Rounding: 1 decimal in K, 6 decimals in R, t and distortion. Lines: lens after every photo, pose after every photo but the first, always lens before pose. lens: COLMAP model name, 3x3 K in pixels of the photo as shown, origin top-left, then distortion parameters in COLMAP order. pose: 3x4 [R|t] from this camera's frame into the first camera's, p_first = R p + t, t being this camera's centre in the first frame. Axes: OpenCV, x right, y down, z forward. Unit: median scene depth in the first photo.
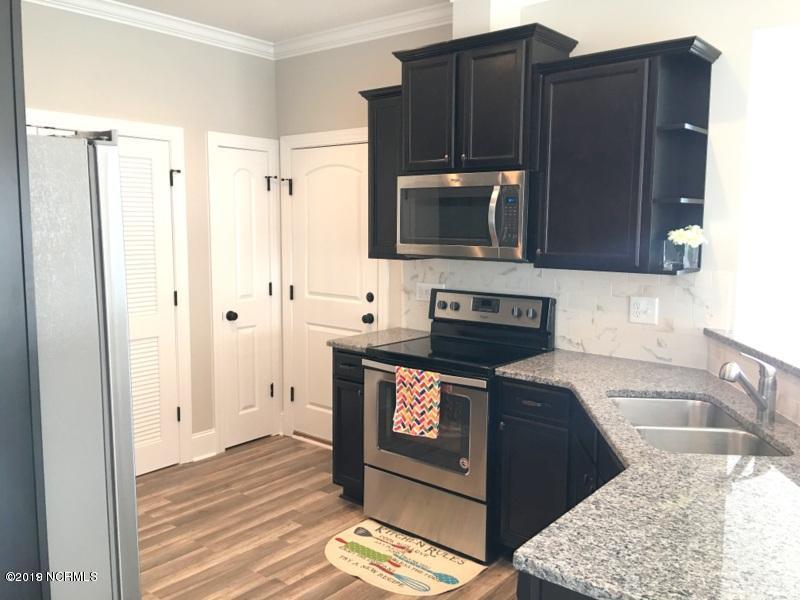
lens RADIAL K [[671.0, 0, 400.8], [0, 671.0, 296.5], [0, 0, 1]] dist [0.047094, -0.014511]
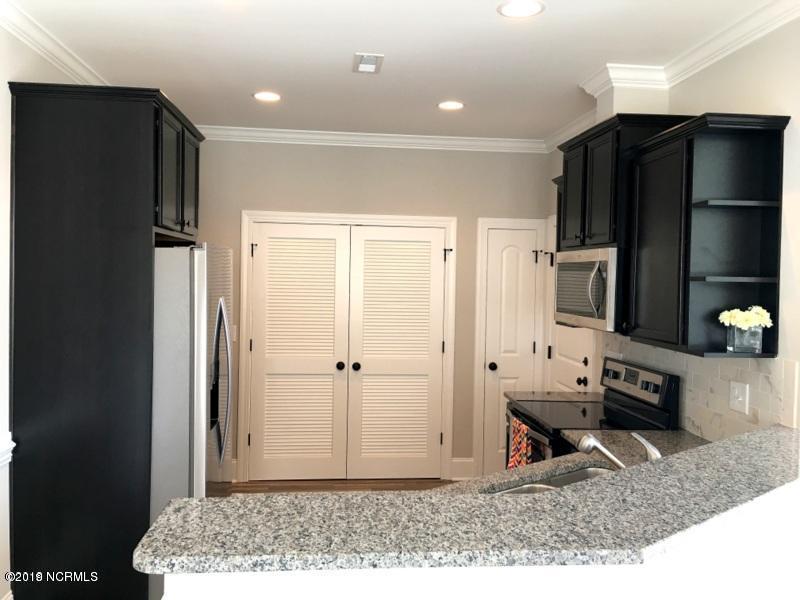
lens RADIAL K [[671.0, 0, 401.2], [0, 671.0, 298.4], [0, 0, 1]] dist [0.047094, -0.014511]
pose [[0.717889, 0.031017, -0.695466, 0.487002], [-0.092258, 0.994434, -0.050882, -0.017096], [0.690017, 0.100689, 0.716755, 0.013817]]
